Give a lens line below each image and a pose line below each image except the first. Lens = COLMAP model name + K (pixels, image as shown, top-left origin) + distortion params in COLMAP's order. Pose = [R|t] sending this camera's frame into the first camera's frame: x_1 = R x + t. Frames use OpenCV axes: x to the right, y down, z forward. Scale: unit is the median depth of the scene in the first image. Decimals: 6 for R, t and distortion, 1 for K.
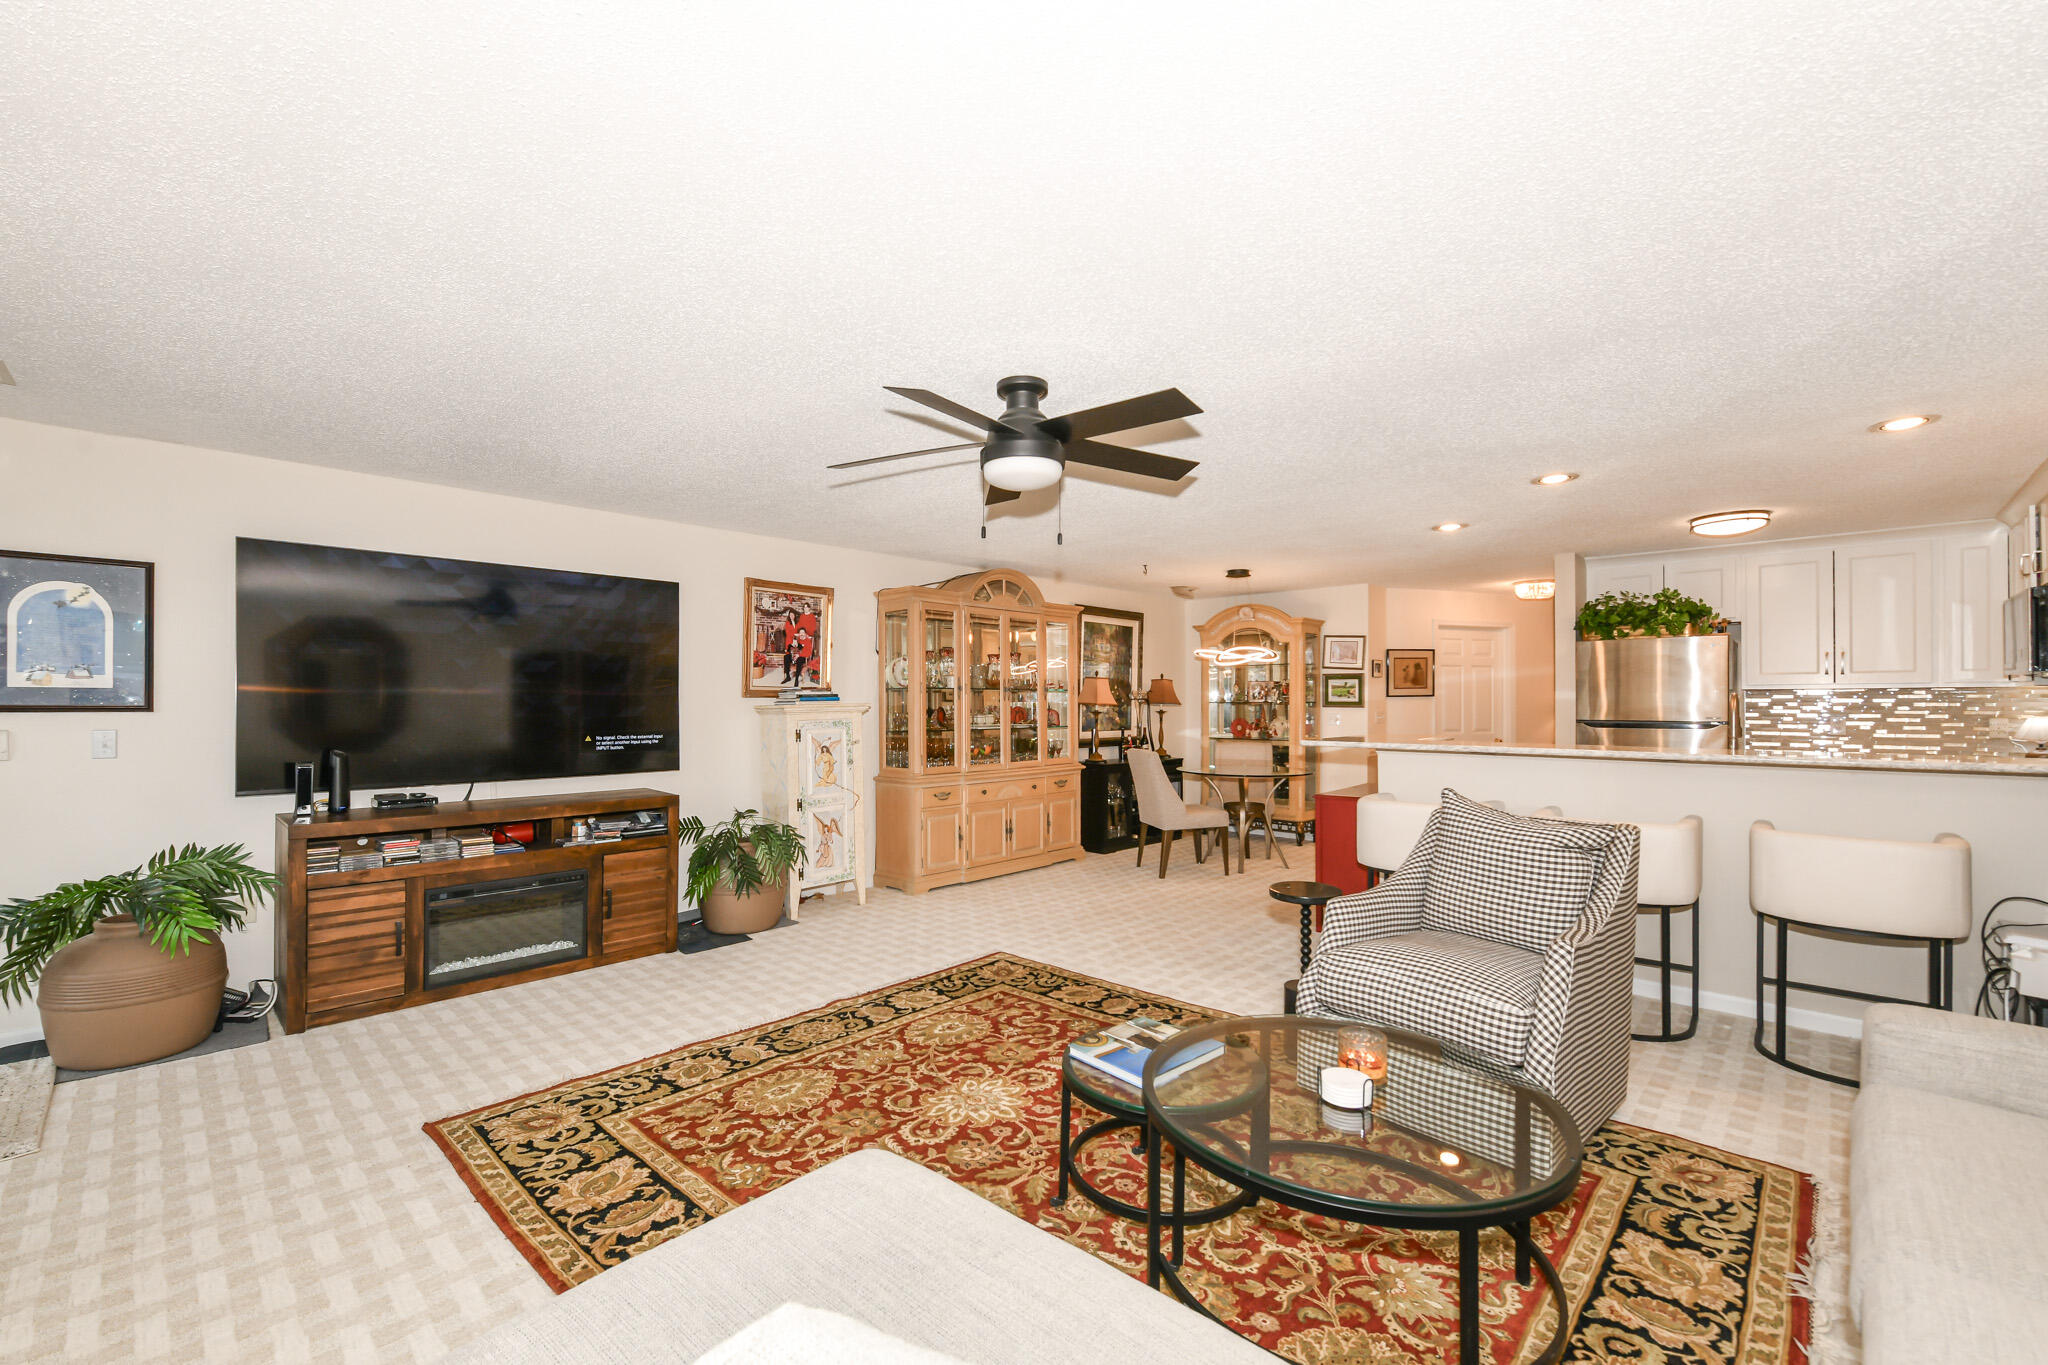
lens RADIAL K [[846.3, 0, 1035.5], [0, 846.3, 679.6], [0, 0, 1]] dist [-0.000728, -0.000357]
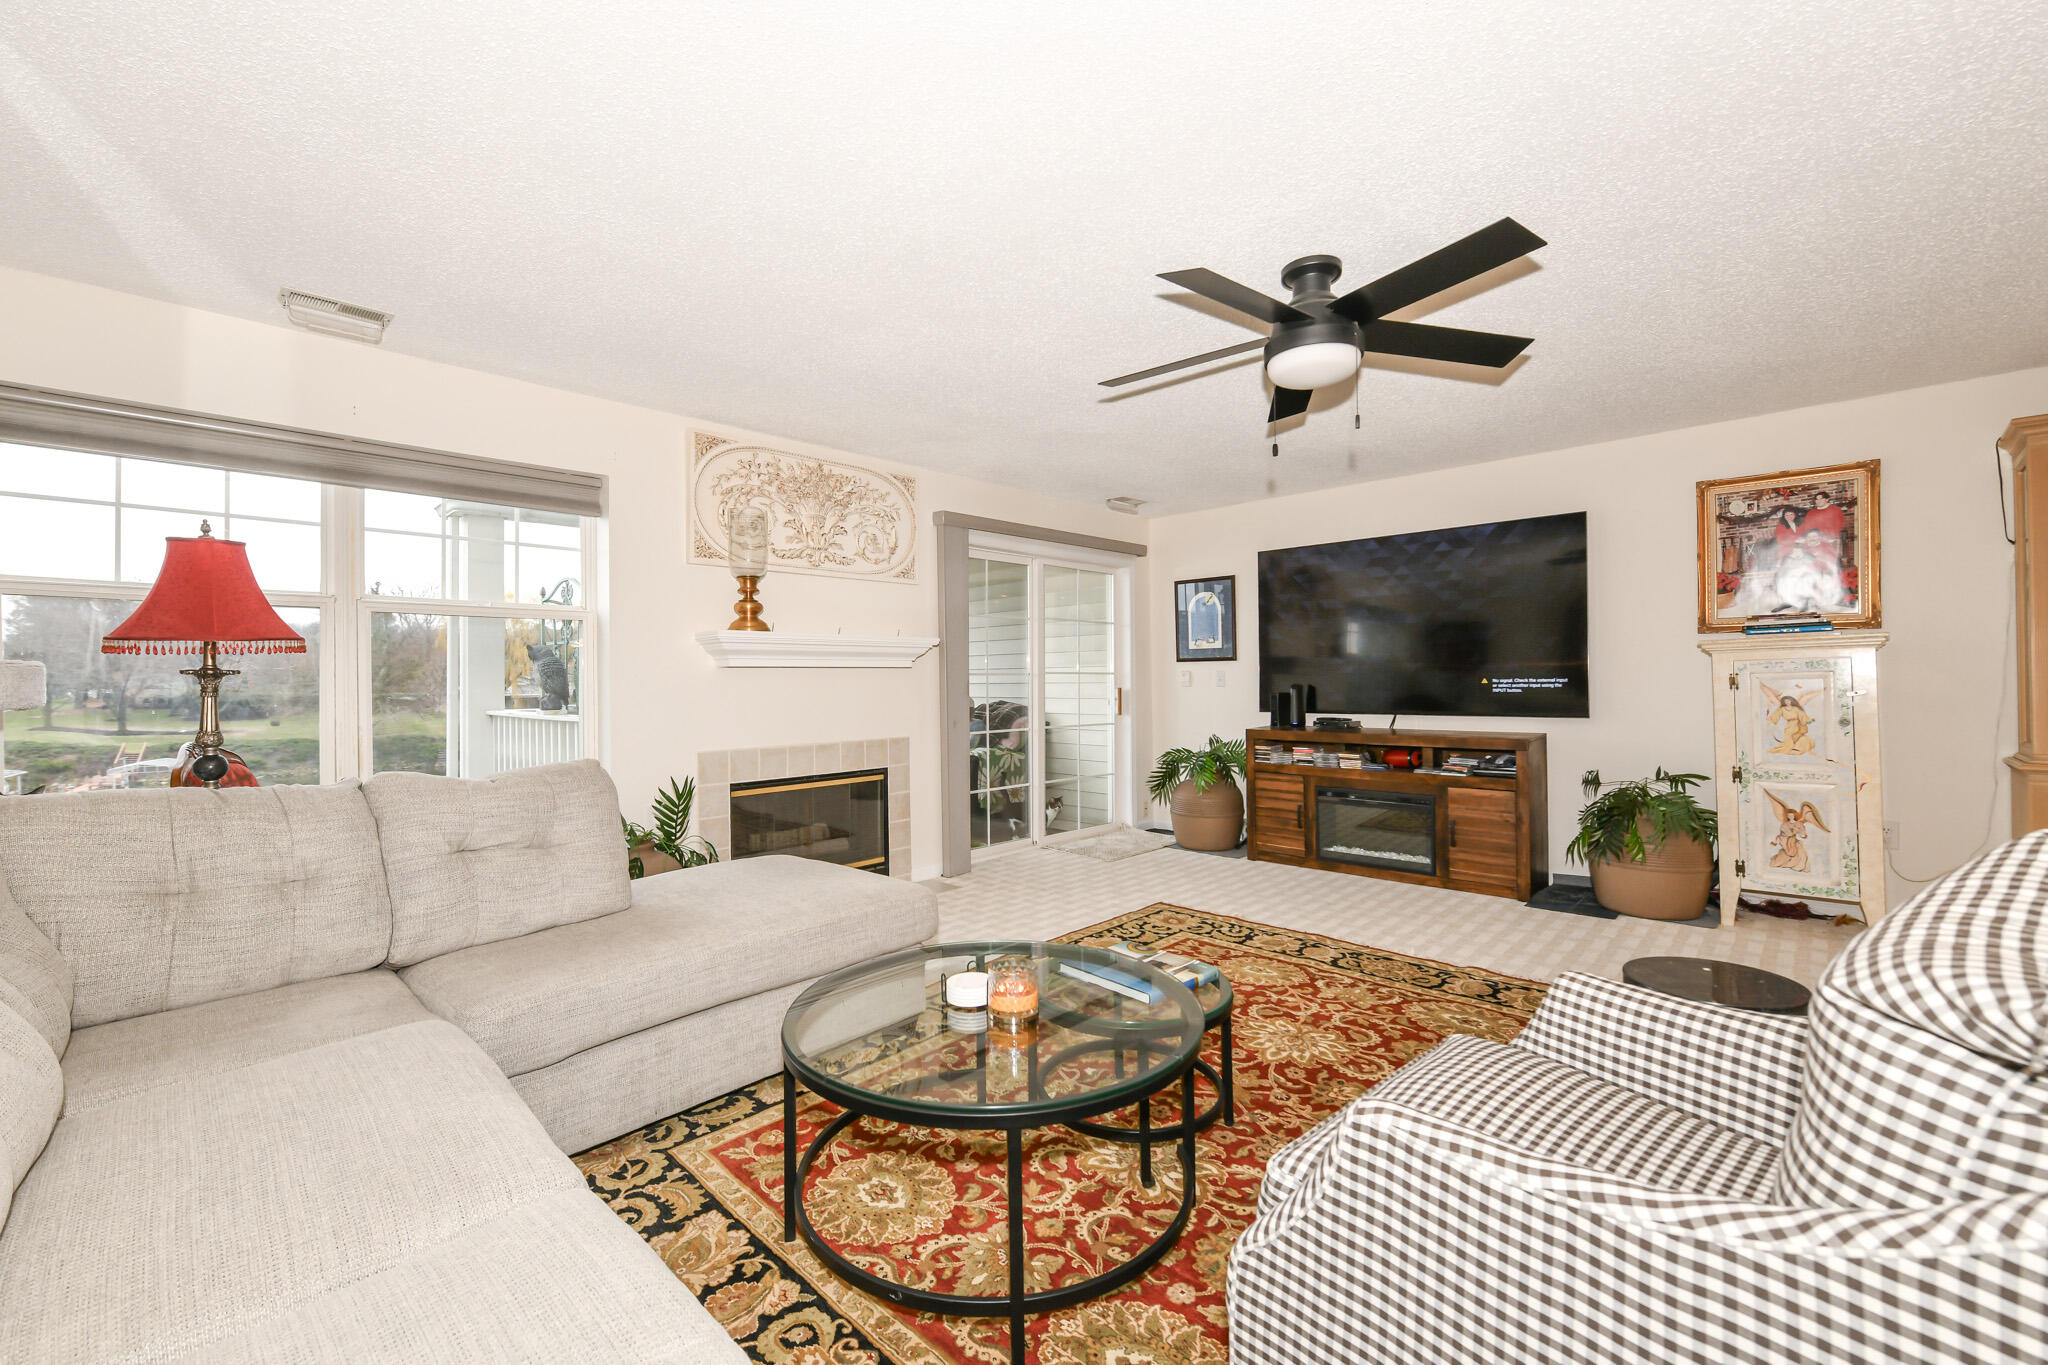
lens RADIAL K [[857.4, 0, 1017.7], [0, 857.4, 676.4], [0, 0, 1]] dist [-0.003703, -0.000187]
pose [[-0.018228, -0.008911, -0.999794, 0.573215], [0.032673, 0.999421, -0.009503, 0.058619], [0.999300, -0.032840, -0.017926, 0.466215]]
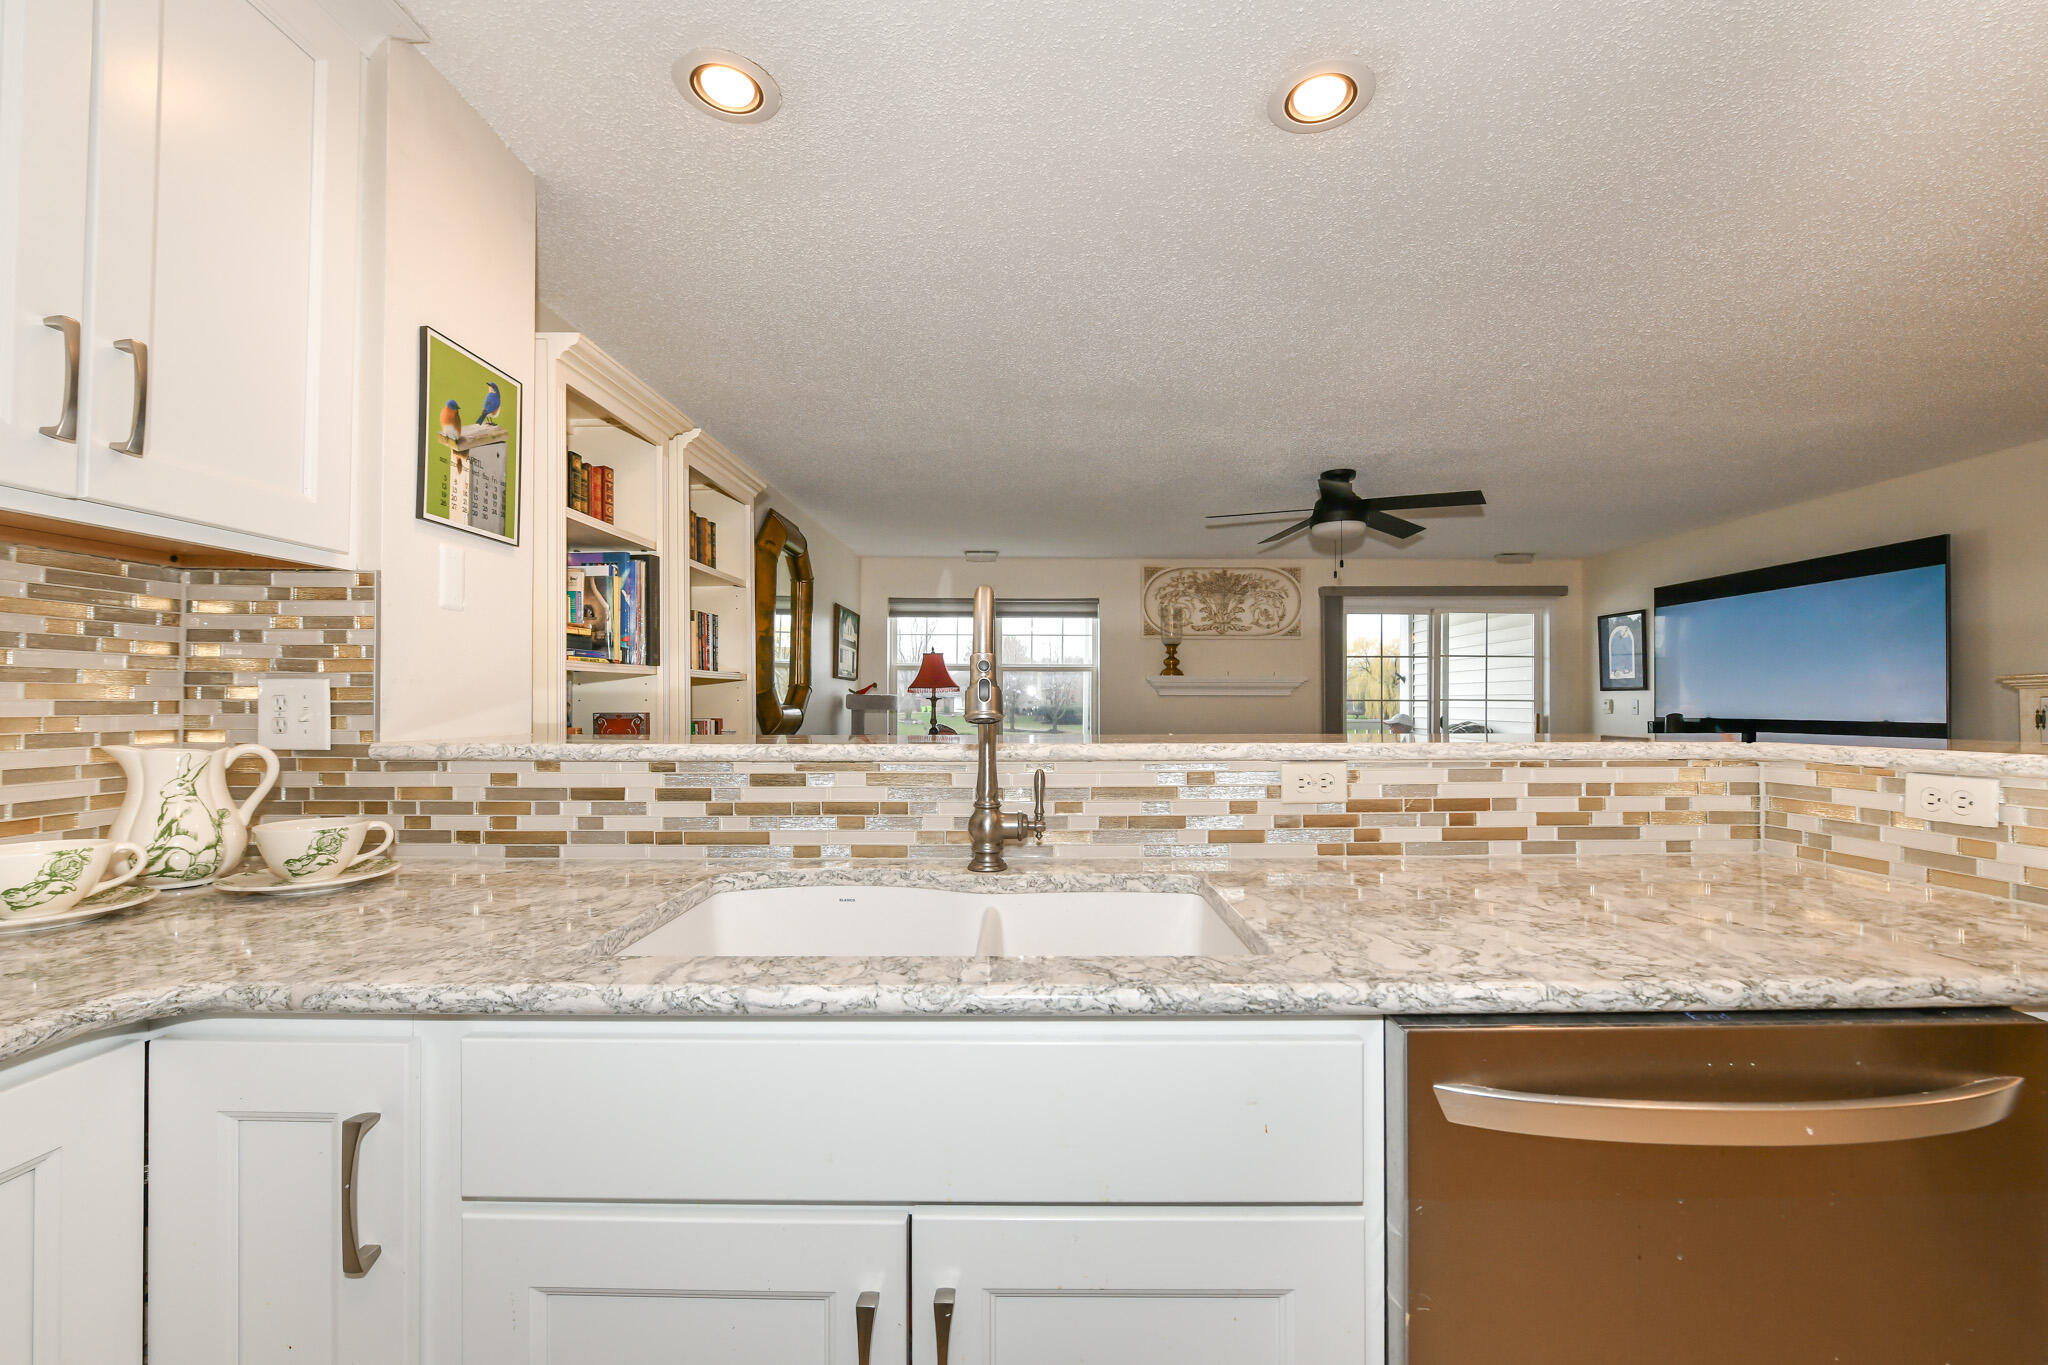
lens RADIAL K [[819.2, 0, 1021.5], [0, 819.2, 691.1], [0, 0, 1]] dist [-0.008748, -0.000335]
pose [[-0.732271, -0.016719, -0.680808, 0.920616], [0.008631, 0.999390, -0.033826, 0.071701], [0.680959, -0.030646, -0.731680, 1.102772]]
